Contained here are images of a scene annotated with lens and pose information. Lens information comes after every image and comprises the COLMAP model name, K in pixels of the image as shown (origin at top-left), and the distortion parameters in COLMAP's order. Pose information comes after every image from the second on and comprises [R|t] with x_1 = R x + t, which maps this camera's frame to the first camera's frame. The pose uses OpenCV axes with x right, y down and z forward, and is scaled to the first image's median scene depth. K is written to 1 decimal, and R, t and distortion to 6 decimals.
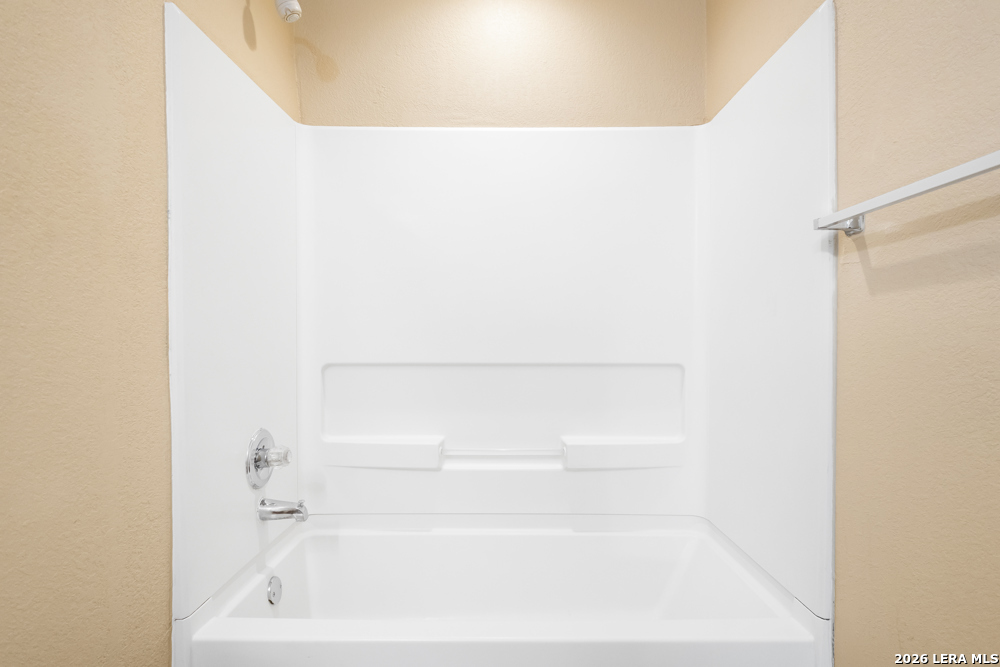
lens RADIAL K [[558.3, 0, 498.7], [0, 558.3, 338.4], [0, 0, 1]] dist [0.004340, 0.000177]
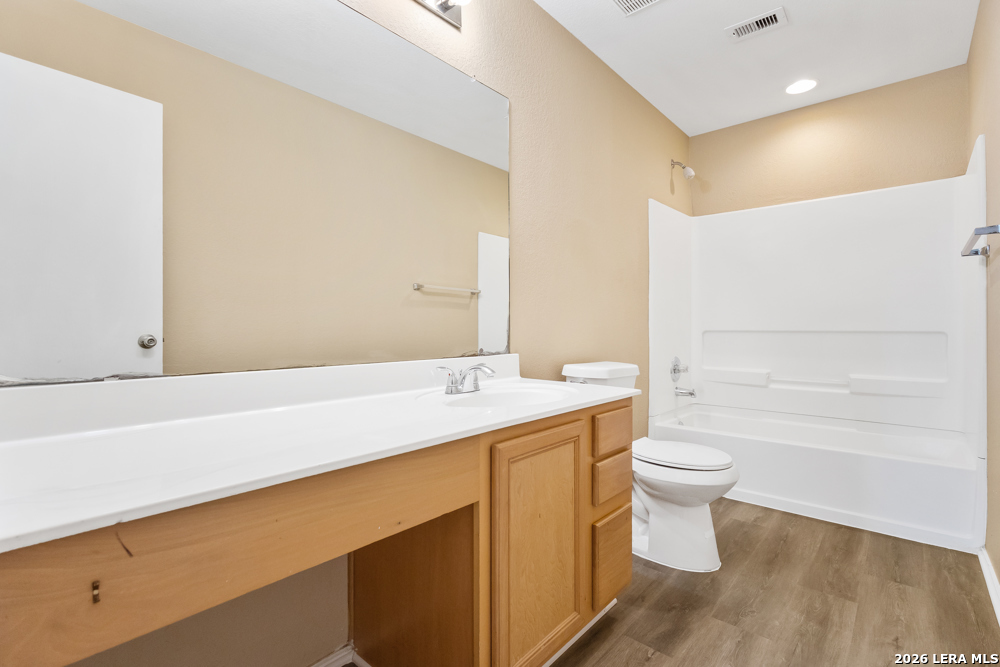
lens RADIAL K [[465.0, 0, 495.0], [0, 465.0, 335.2], [0, 0, 1]] dist [-0.004484, -0.000171]
pose [[0.760895, 0.008168, -0.648824, 0.216414], [0.000971, 0.999905, 0.013726, 0.038021], [0.648875, -0.011075, 0.760815, -0.810618]]
